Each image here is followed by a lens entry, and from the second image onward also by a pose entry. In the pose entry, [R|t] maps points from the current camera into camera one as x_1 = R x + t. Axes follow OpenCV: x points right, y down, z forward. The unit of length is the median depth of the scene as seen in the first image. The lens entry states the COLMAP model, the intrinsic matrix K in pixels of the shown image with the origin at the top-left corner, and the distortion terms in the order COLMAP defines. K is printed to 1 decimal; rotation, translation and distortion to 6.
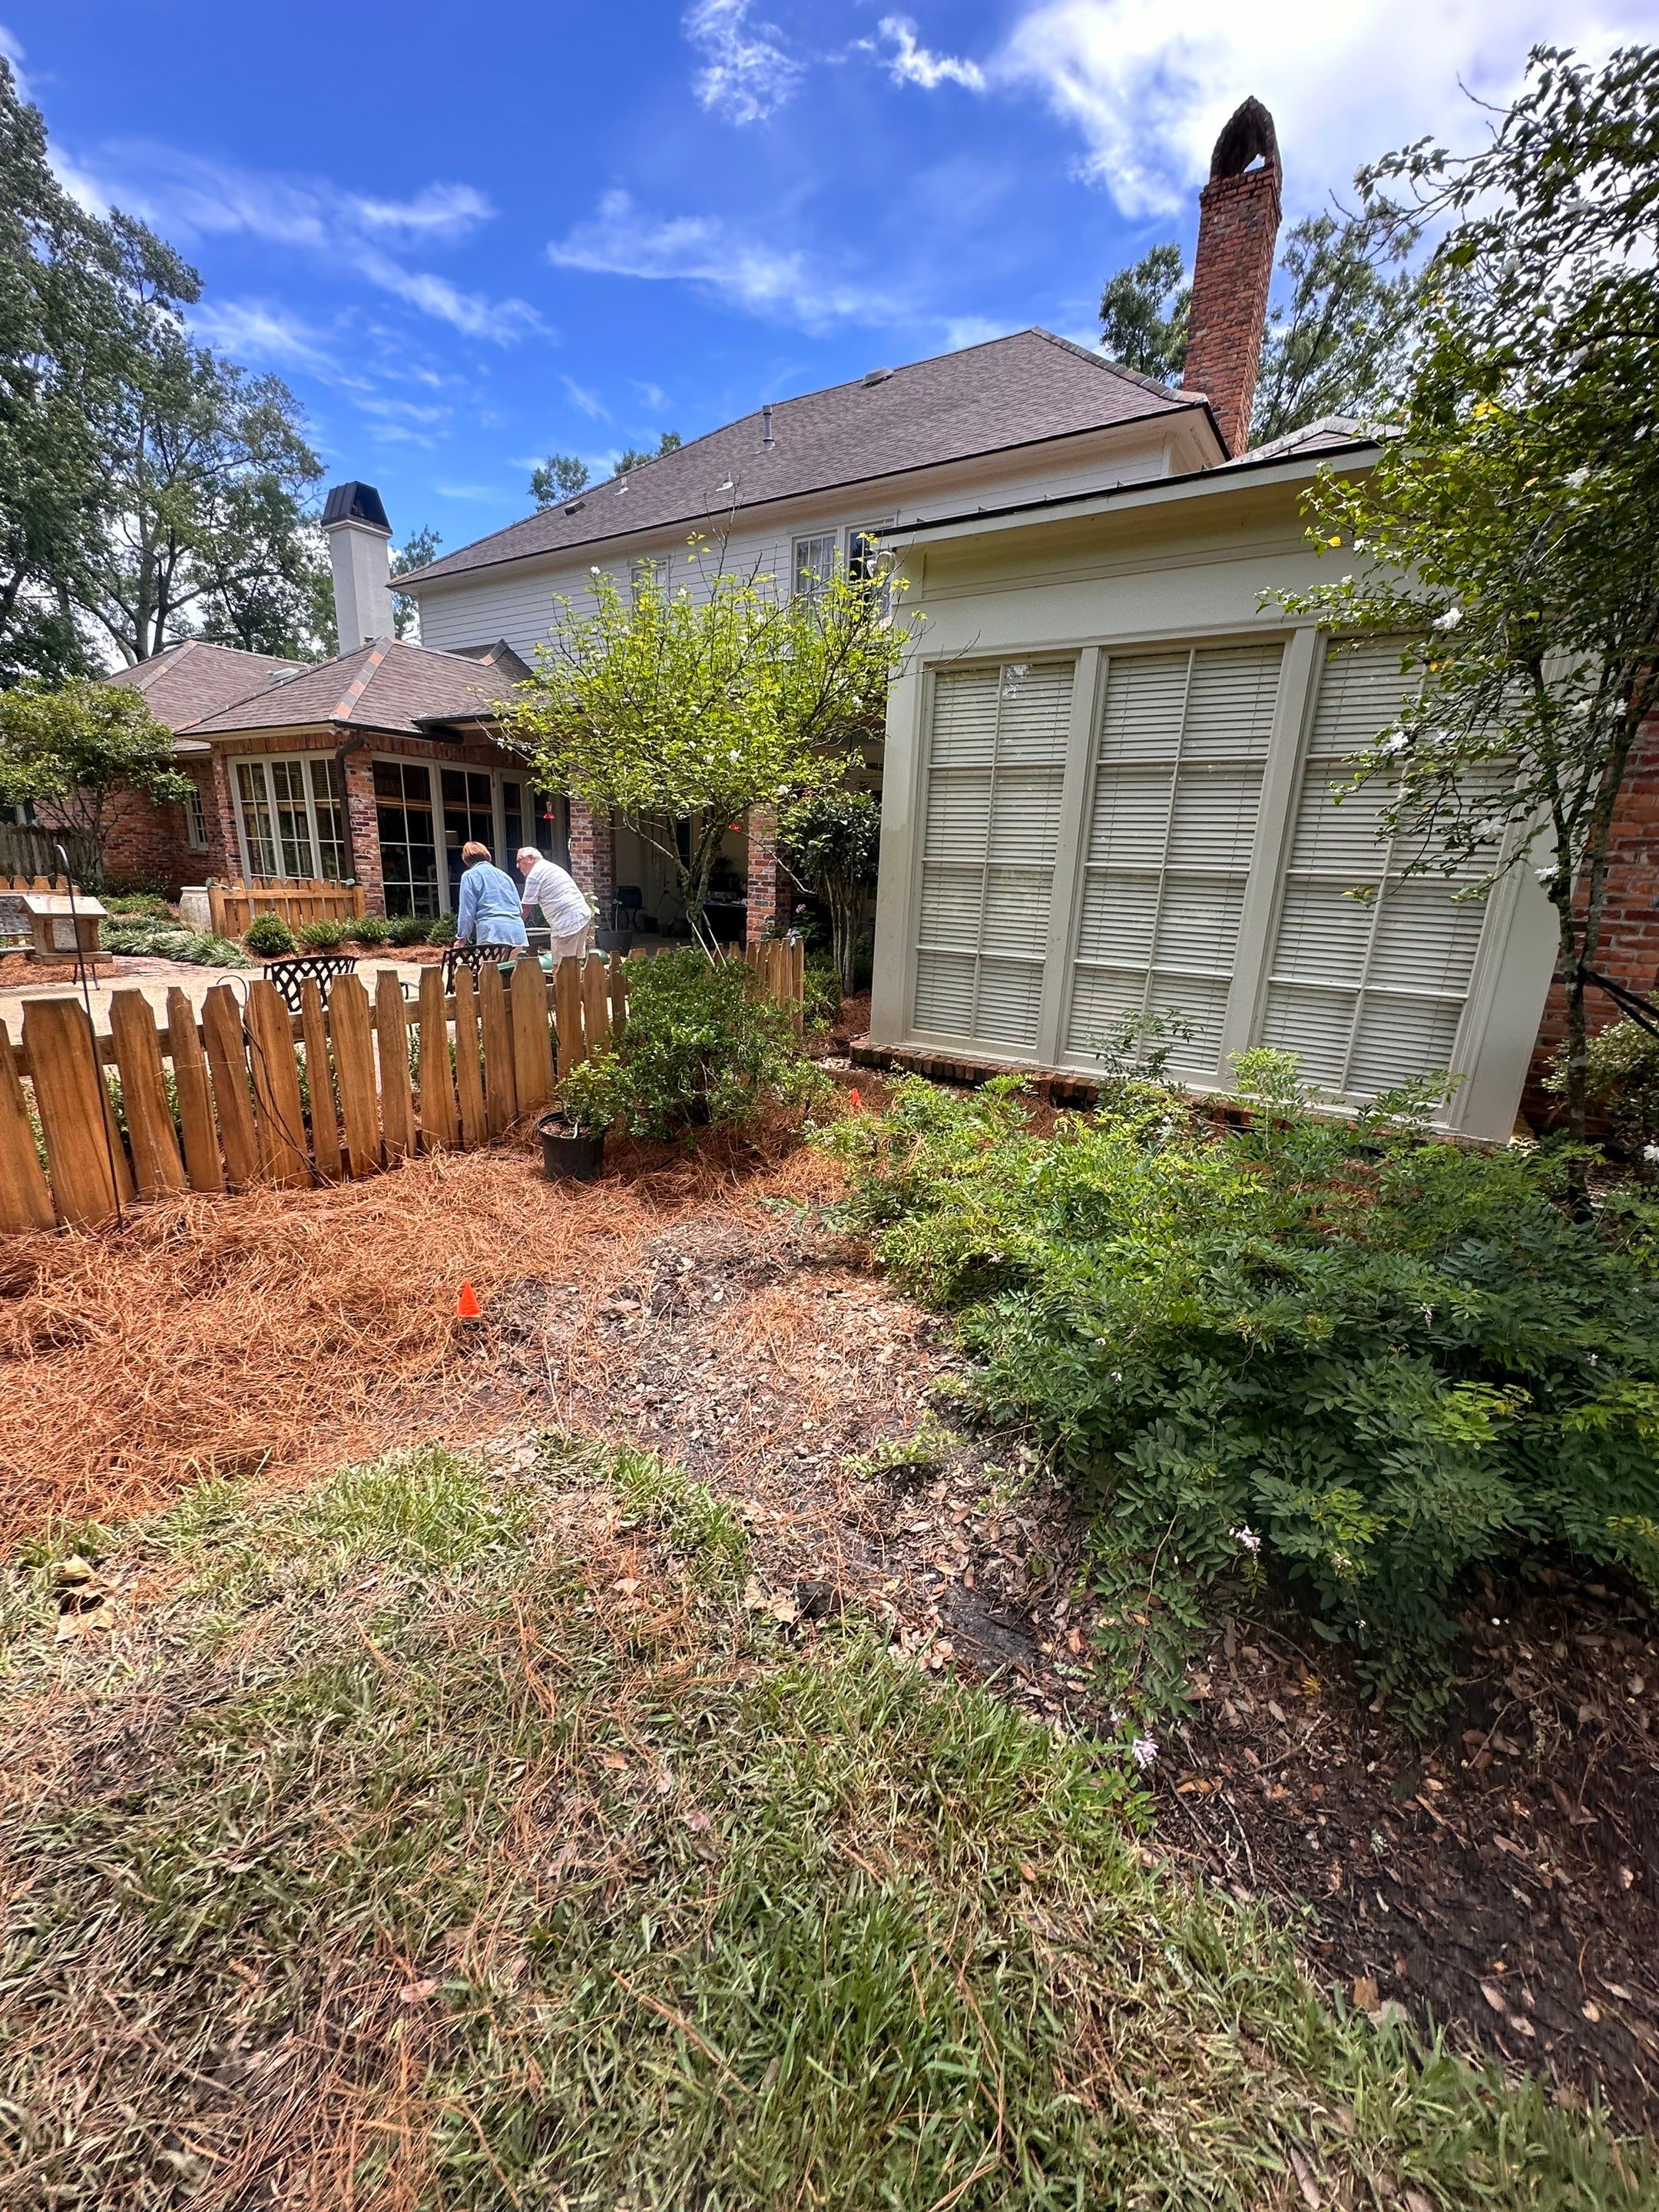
lens RADIAL K [[871.0, 0, 824.1], [0, 871.0, 1099.7], [0, 0, 1]] dist [0.002123, 0.002616]
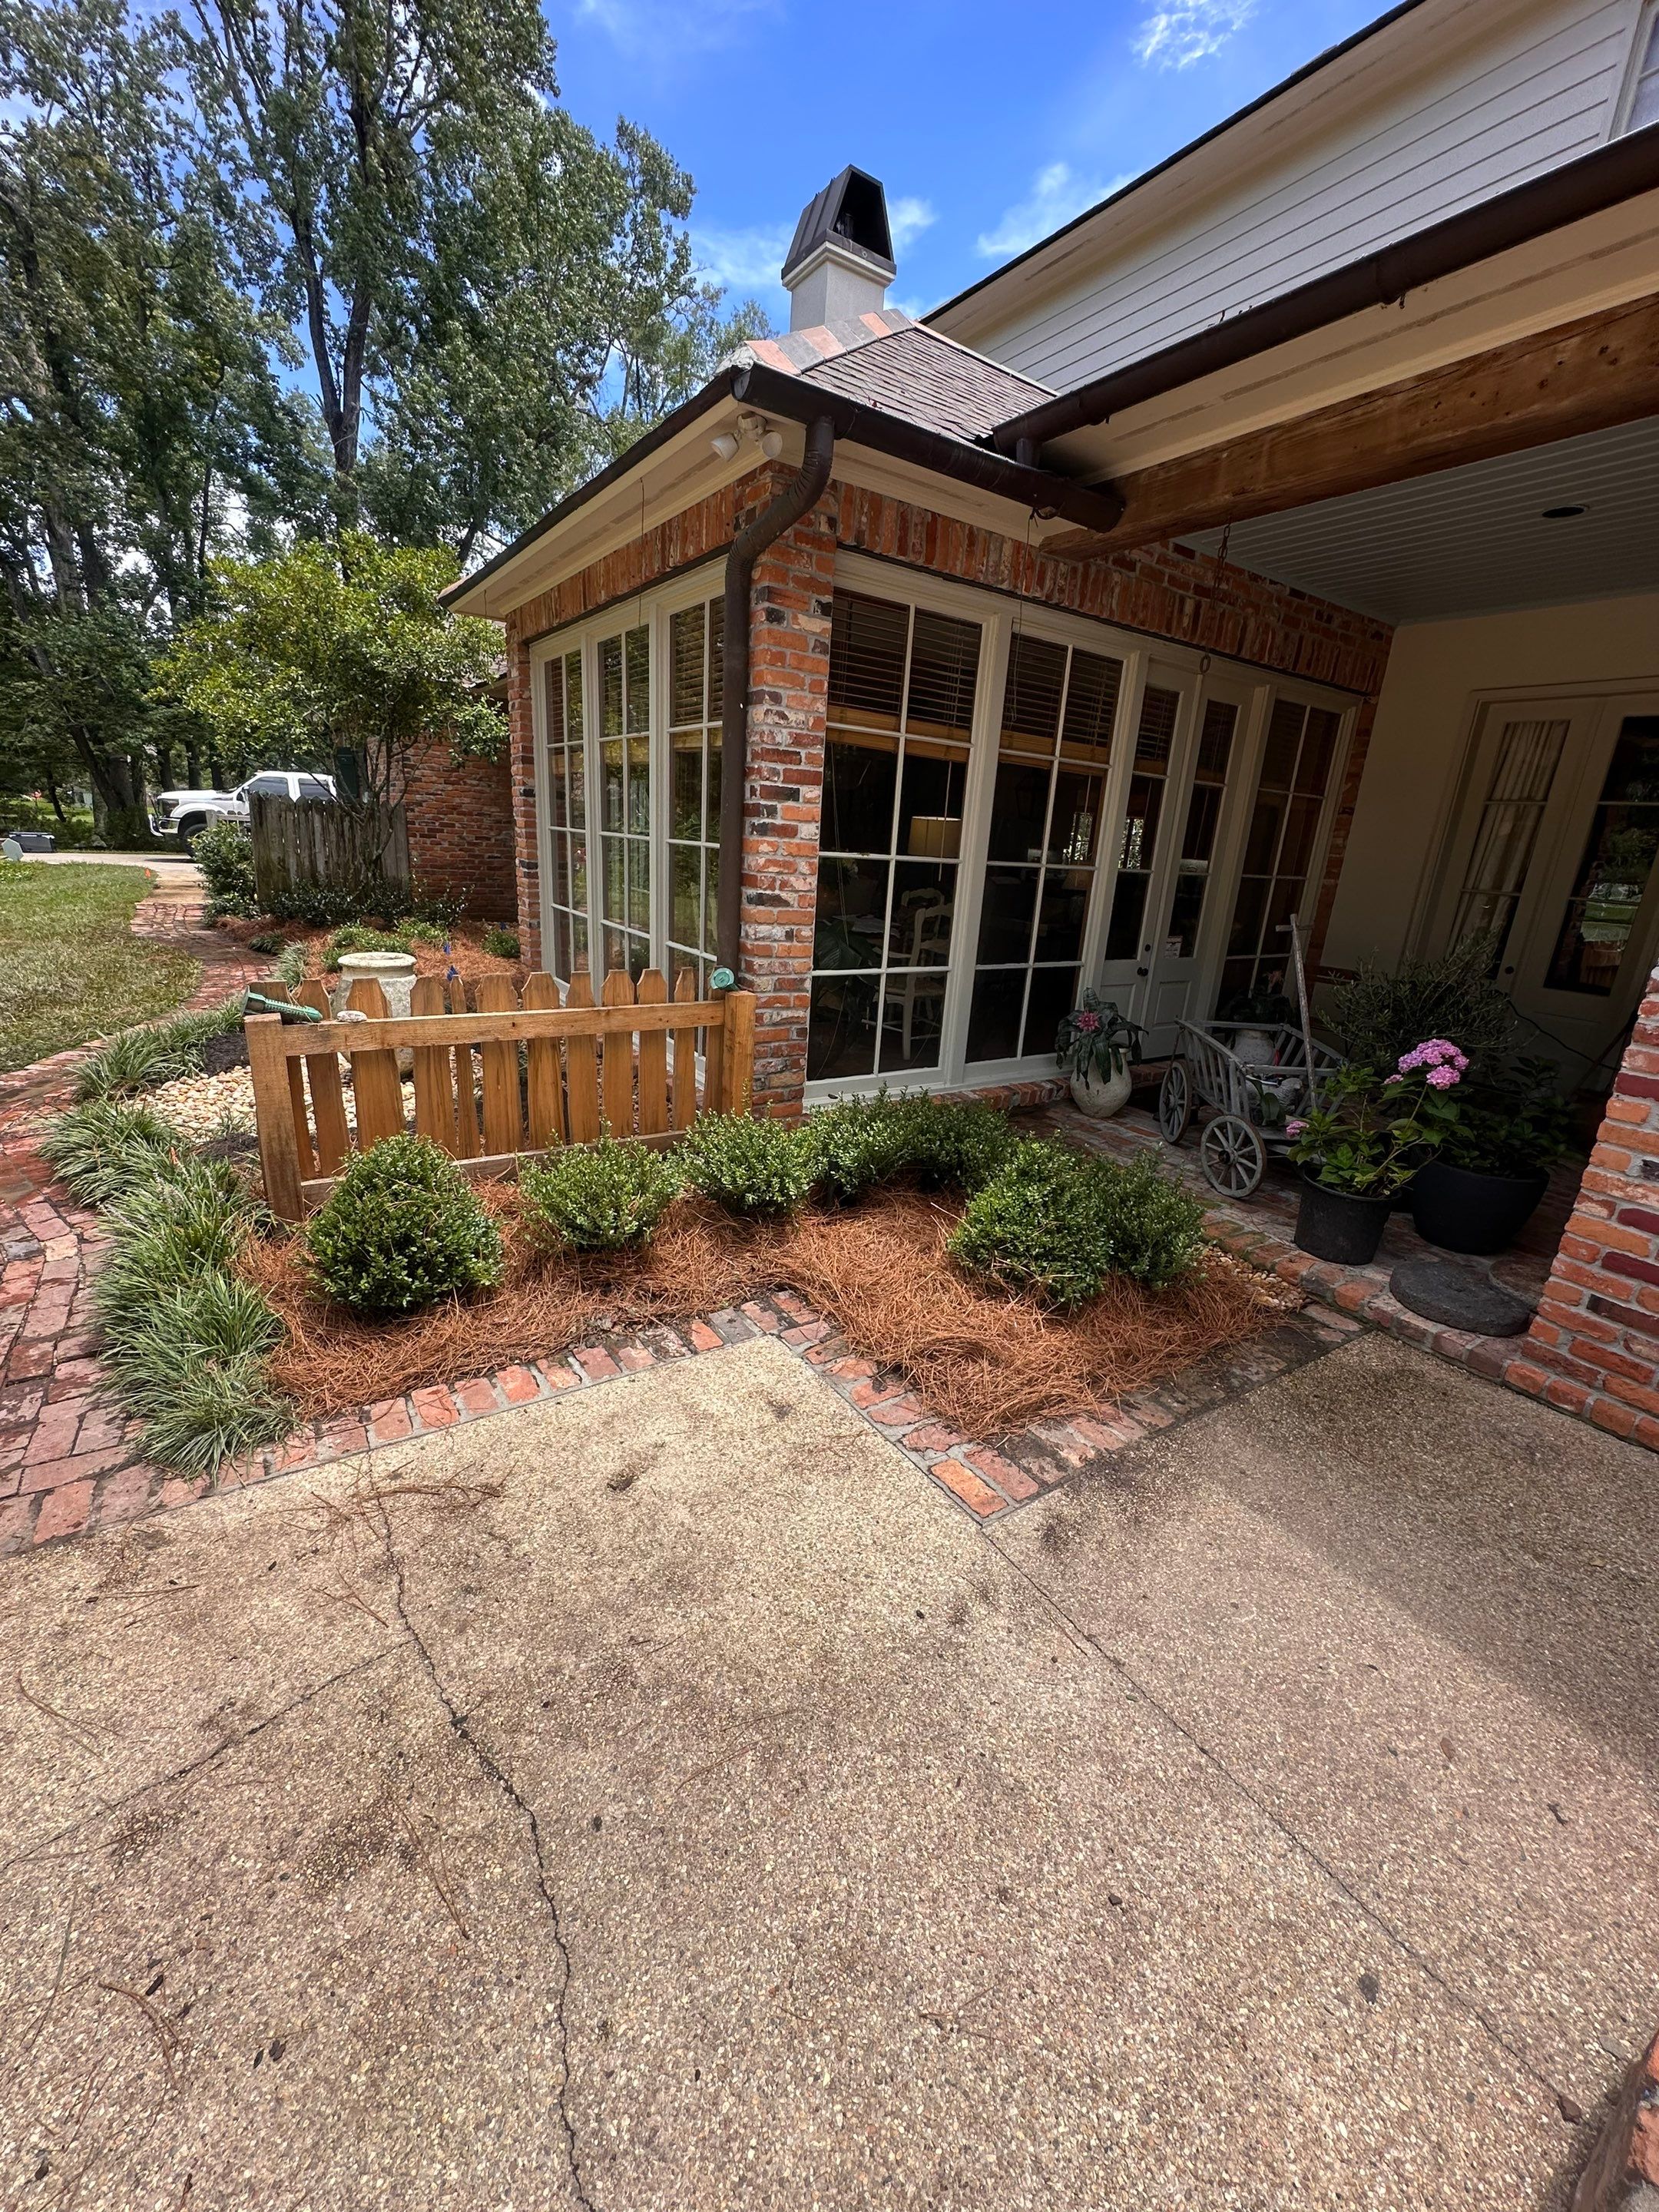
lens RADIAL K [[882.9, 0, 833.3], [0, 882.9, 1104.4], [0, 0, 1]] dist [-0.004134, 0.001278]
pose [[0.918591, 0.136812, -0.370775, -0.365330], [-0.129622, 0.990570, 0.044373, -0.214423], [0.373349, 0.007300, 0.927662, 0.688379]]
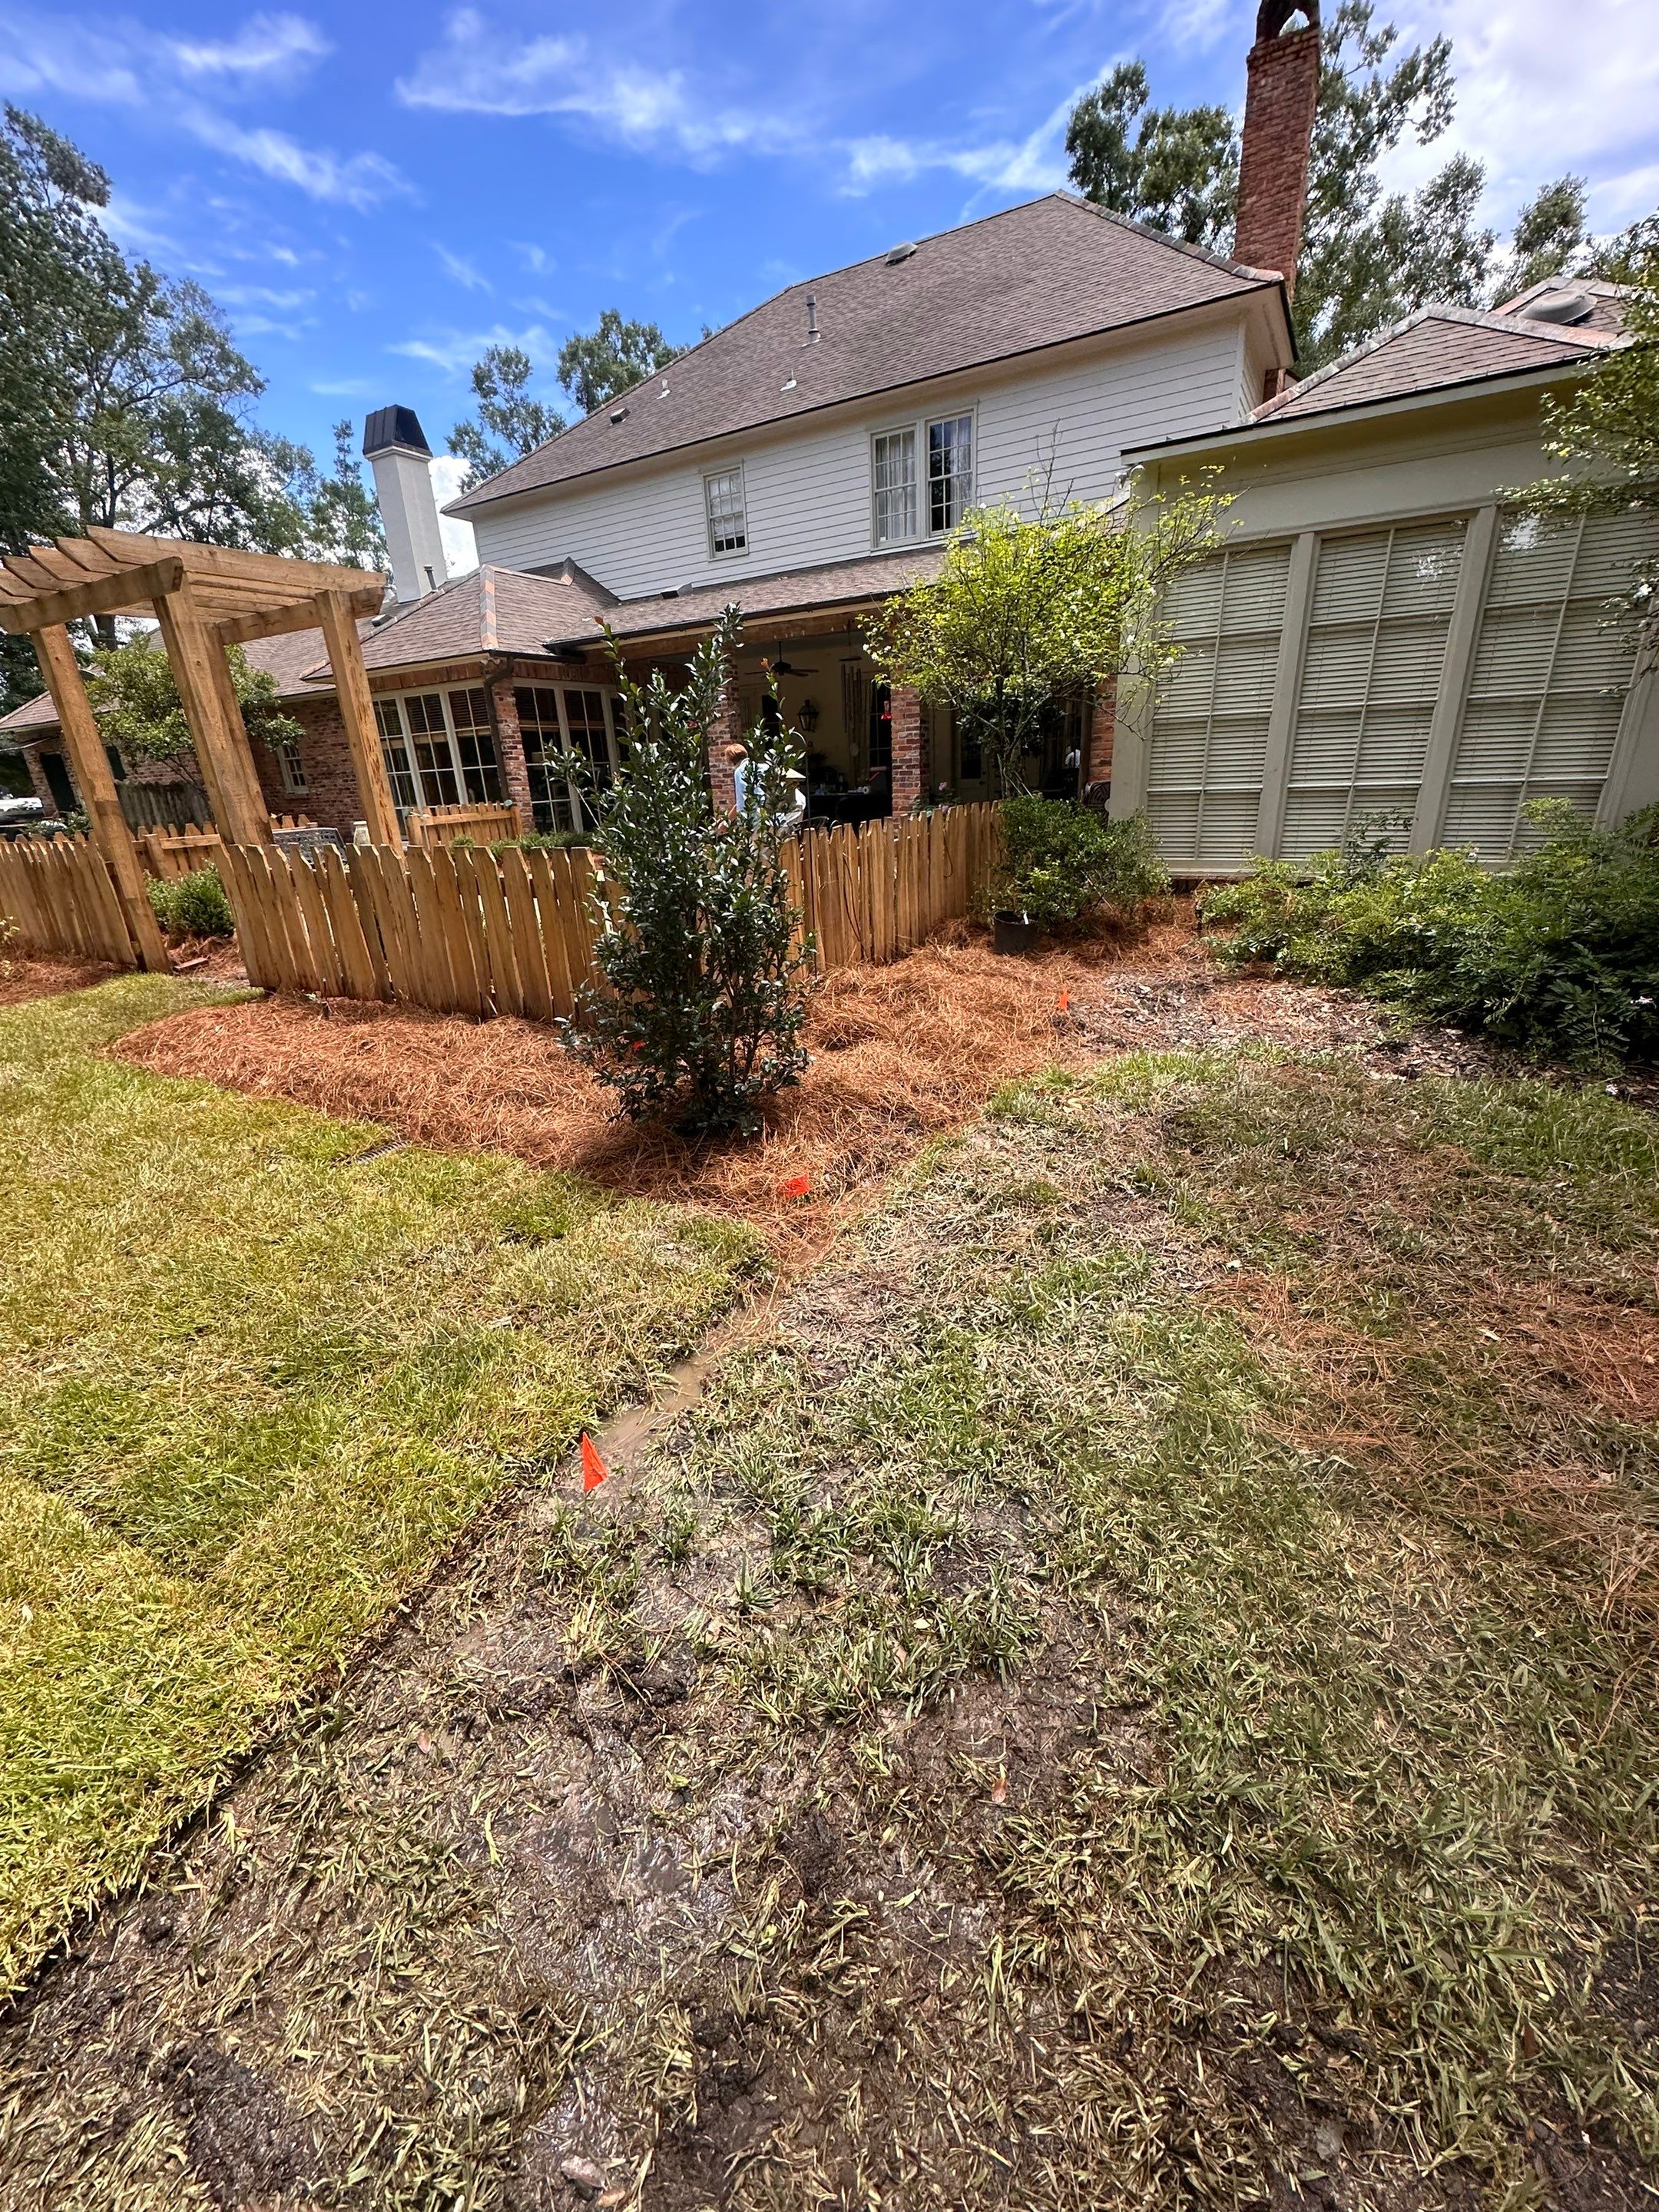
lens RADIAL K [[872.4, 0, 827.2], [0, 872.4, 1098.7], [0, 0, 1]] dist [-0.004137, 0.003116]
pose [[0.994858, -0.098721, 0.022640, -0.197841], [0.095969, 0.990258, 0.100895, 0.044156], [-0.032380, -0.098204, 0.994639, -0.133596]]
